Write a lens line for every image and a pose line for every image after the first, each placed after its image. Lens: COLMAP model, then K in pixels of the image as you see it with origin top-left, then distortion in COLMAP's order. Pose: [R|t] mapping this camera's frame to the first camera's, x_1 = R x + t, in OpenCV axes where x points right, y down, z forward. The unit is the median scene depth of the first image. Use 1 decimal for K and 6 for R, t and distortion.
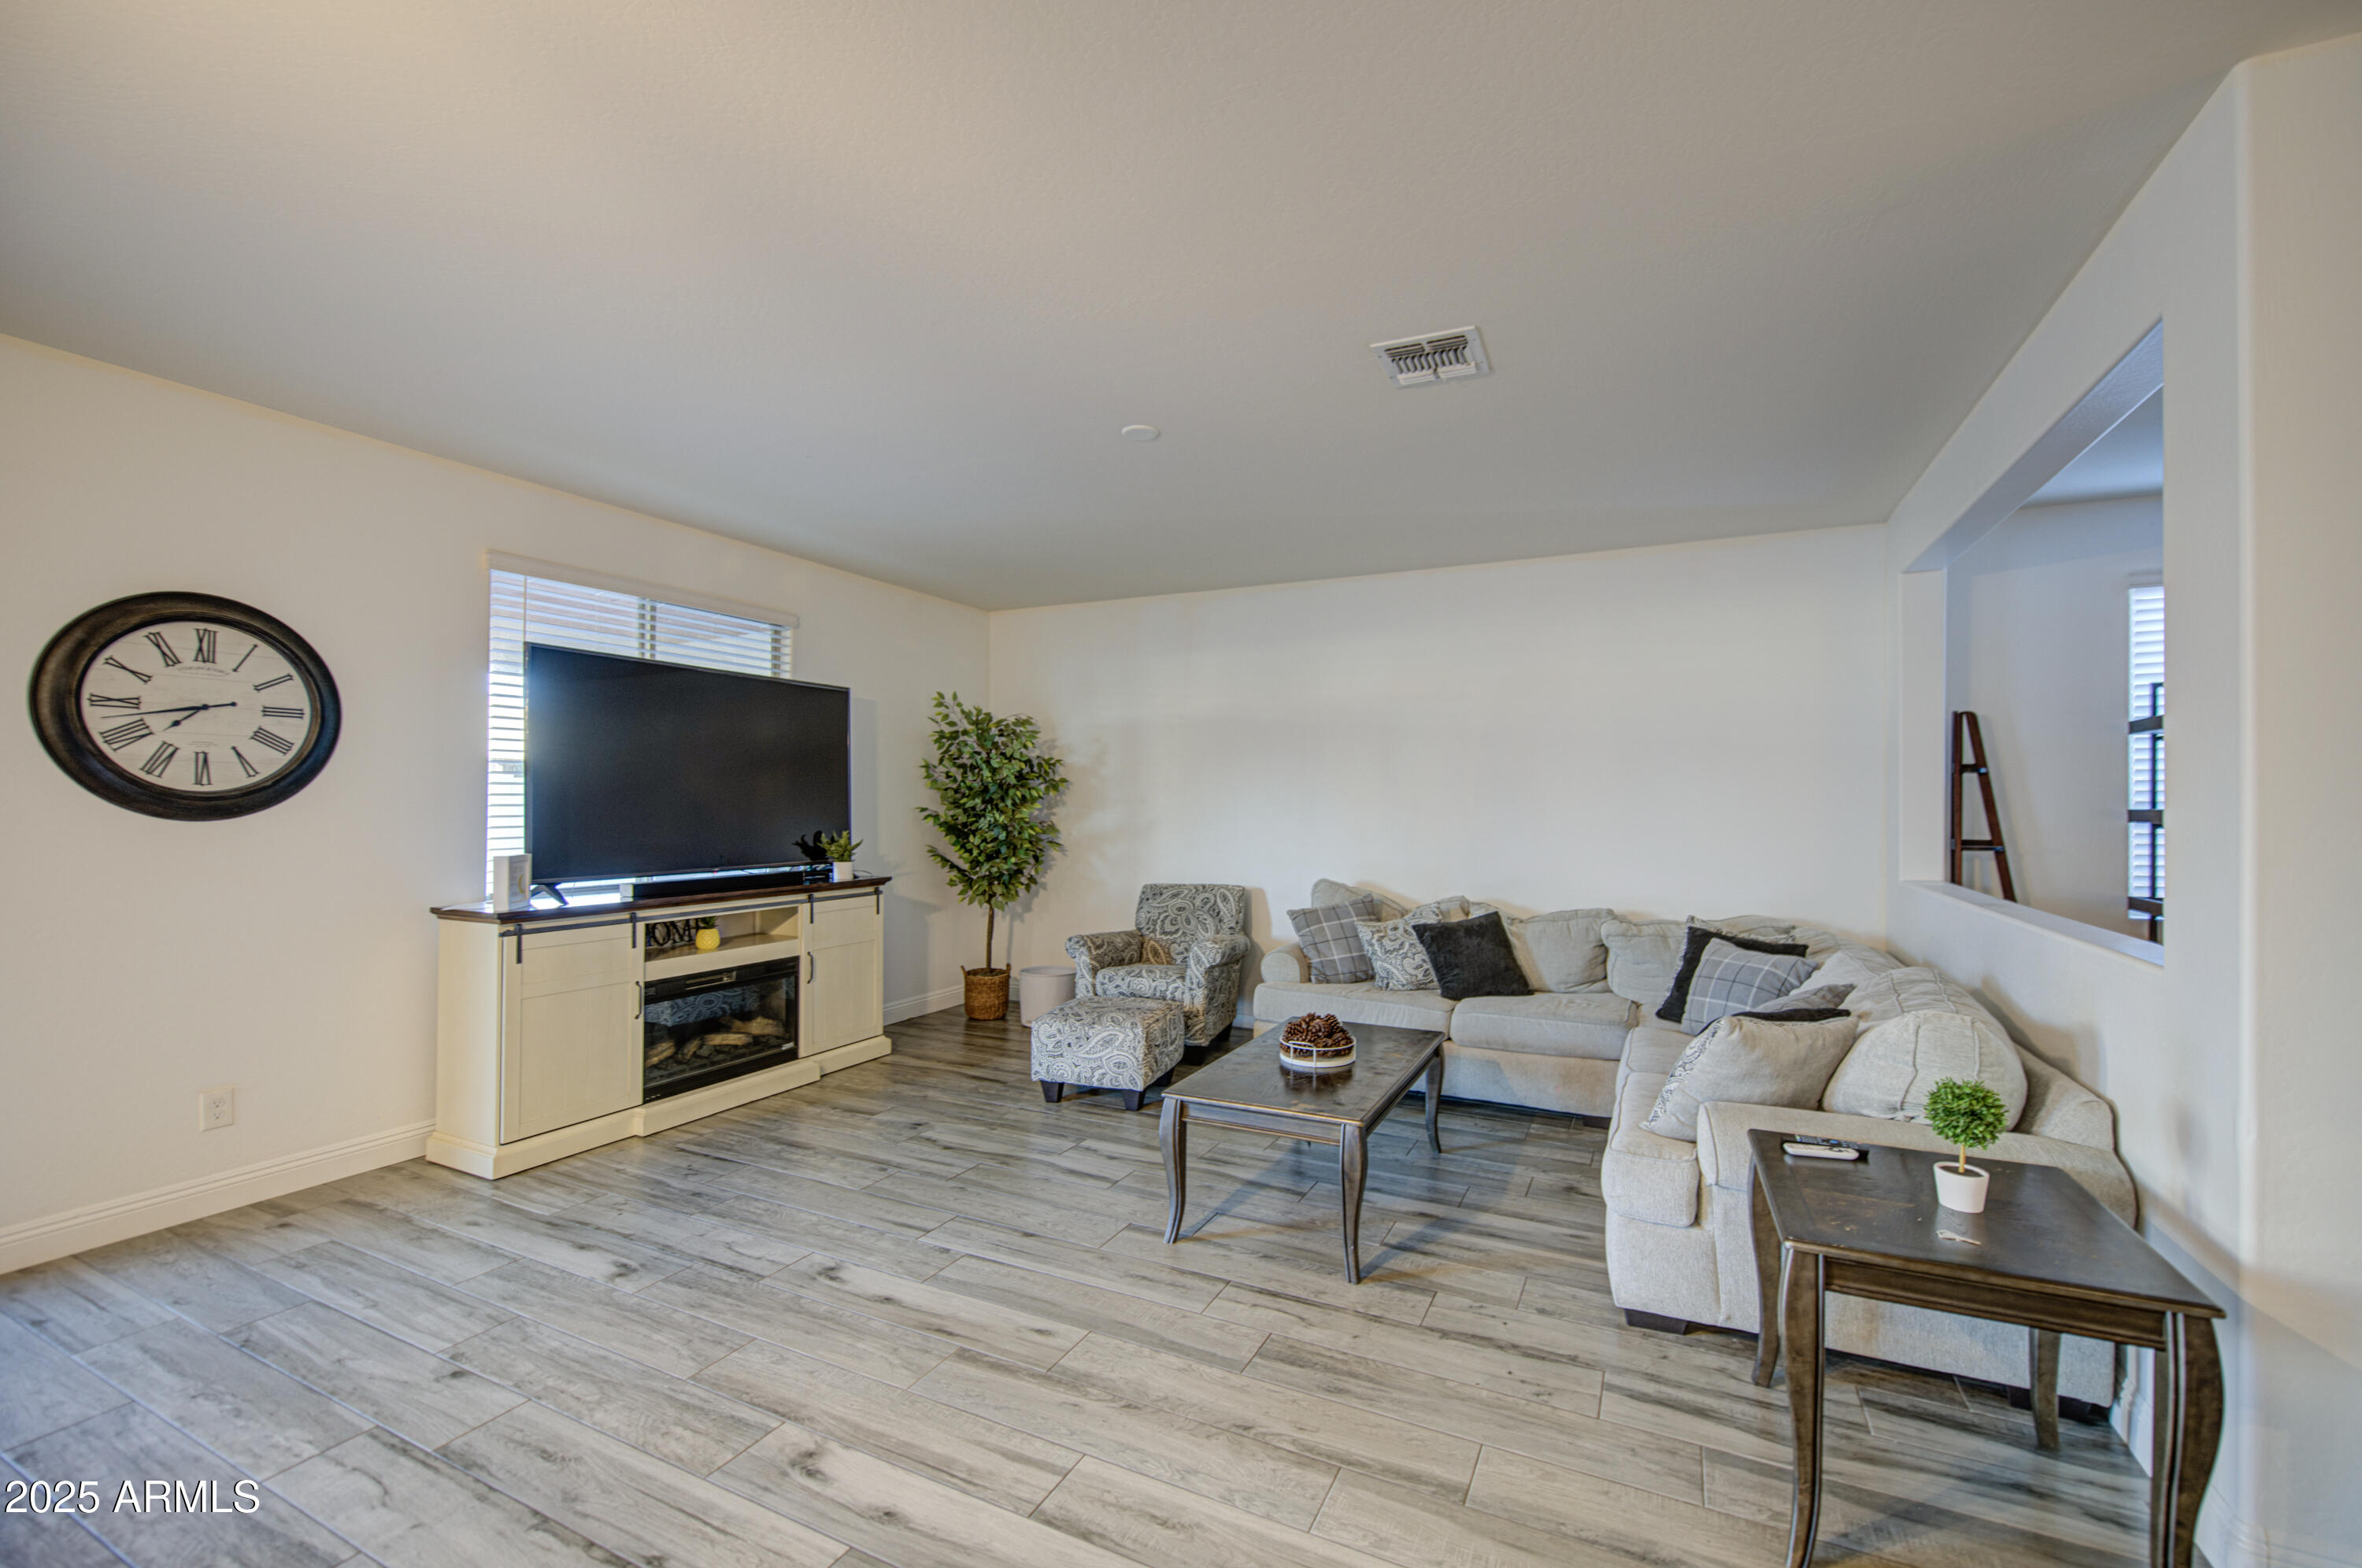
lens RADIAL K [[1017.0, 0, 1077.9], [0, 1017.0, 791.2], [0, 0, 1]] dist [0.003739, -0.000004]
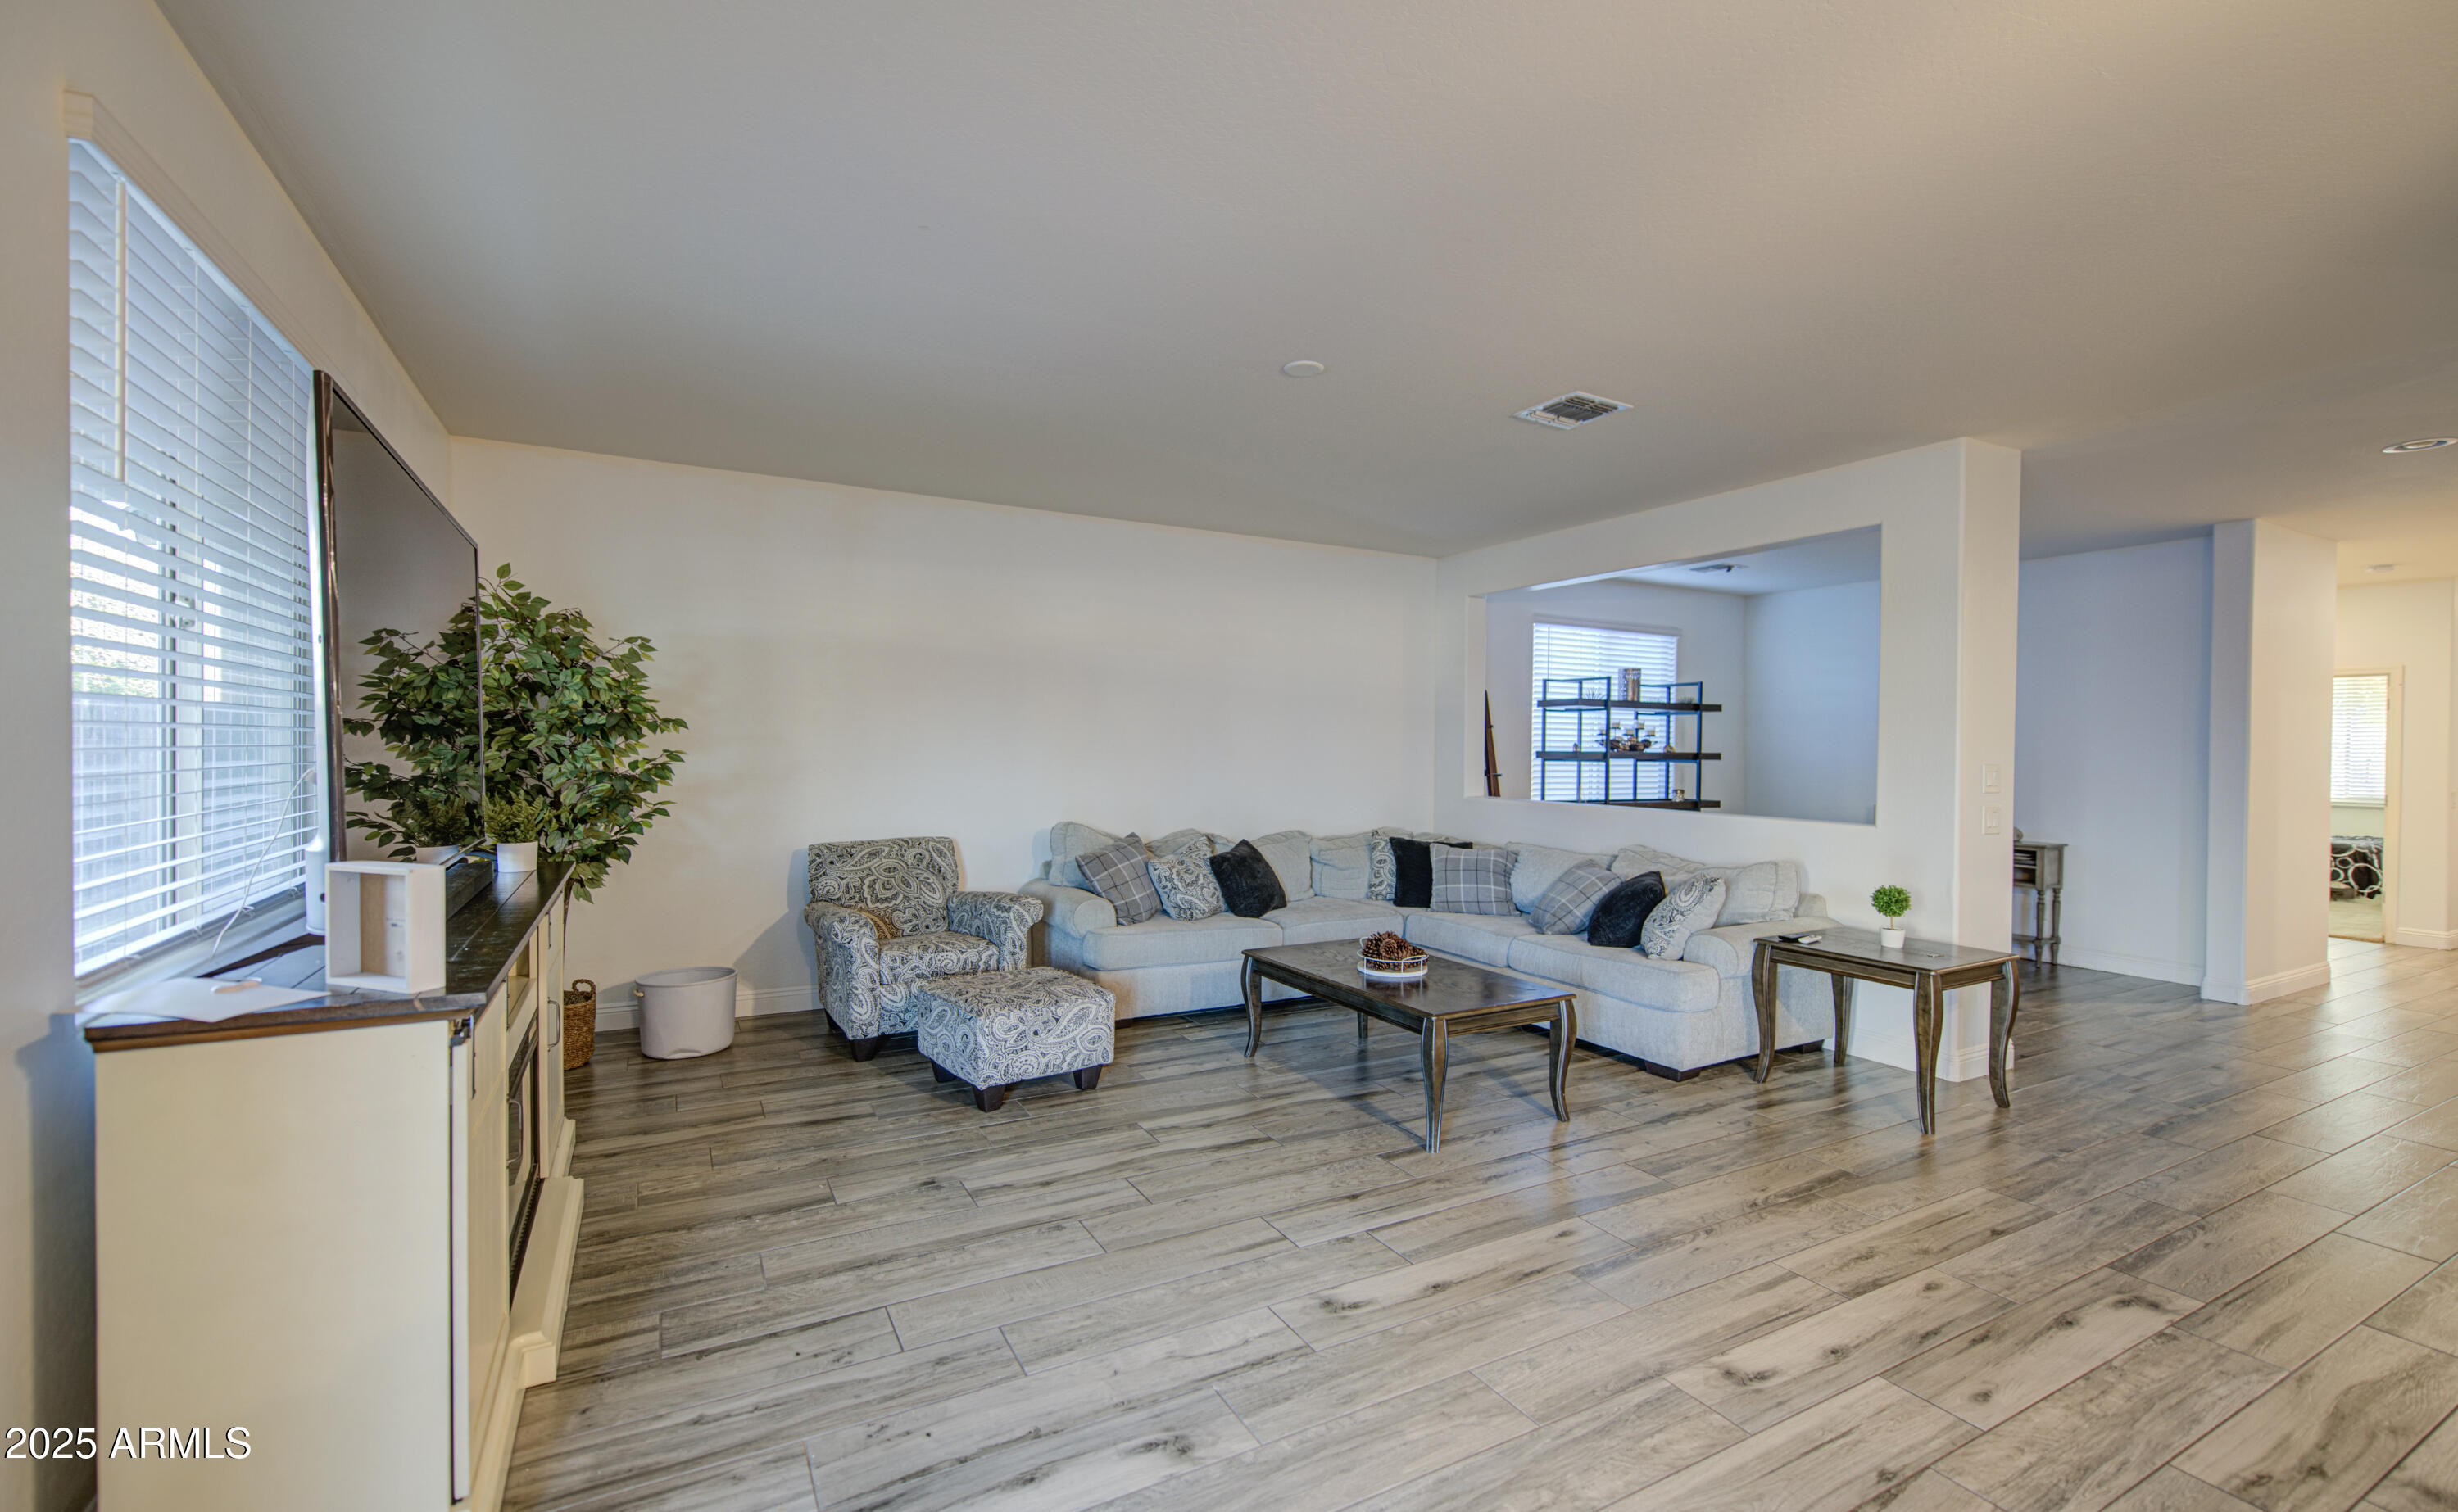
lens RADIAL K [[1017.9, 0, 1343.0], [0, 1017.9, 759.5], [0, 0, 1]] dist [0.003787, 0.000406]
pose [[0.525758, -0.009322, 0.850583, -0.629125], [-0.017339, 0.999615, 0.021672, 0.000639], [-0.850457, -0.026143, 0.525394, 0.370380]]
